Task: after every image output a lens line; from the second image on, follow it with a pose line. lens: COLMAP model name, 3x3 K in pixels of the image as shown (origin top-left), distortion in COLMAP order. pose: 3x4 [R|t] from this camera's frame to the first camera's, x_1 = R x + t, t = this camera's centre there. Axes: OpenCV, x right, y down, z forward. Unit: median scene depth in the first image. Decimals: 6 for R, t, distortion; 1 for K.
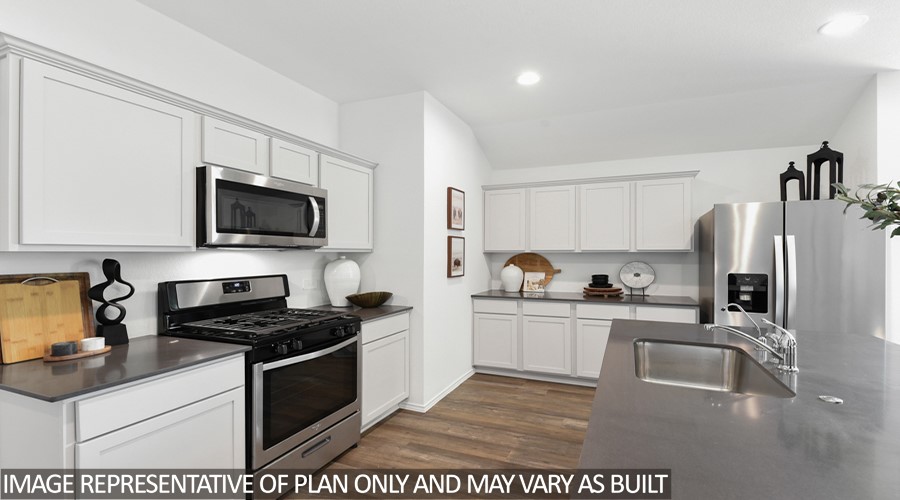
lens RADIAL K [[409.2, 0, 447.1], [0, 409.2, 253.1], [0, 0, 1]] dist [-0.001380, -0.000168]
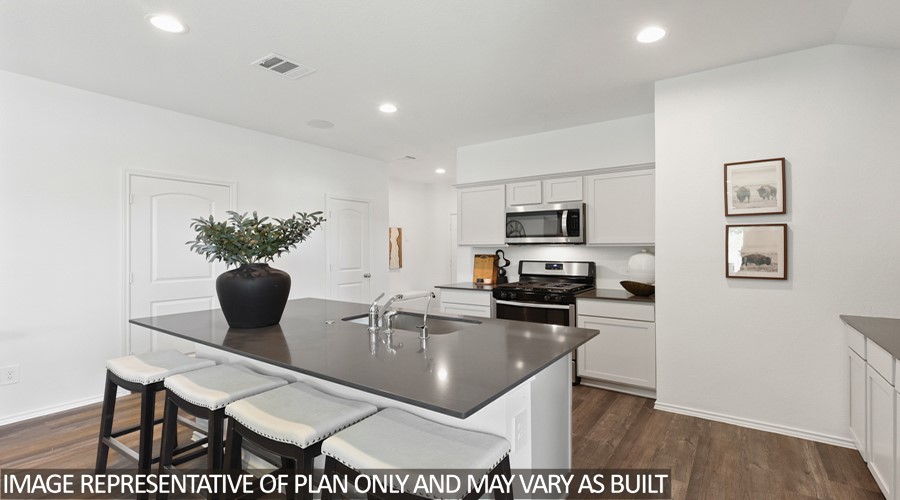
lens RADIAL K [[409.2, 0, 447.1], [0, 409.2, 253.1], [0, 0, 1]] dist [-0.001380, -0.000168]
pose [[-0.203725, 0.014226, -0.978925, 1.072893], [0.001447, 0.999898, 0.014229, 0.000024], [0.979027, 0.001482, -0.203725, 0.759755]]
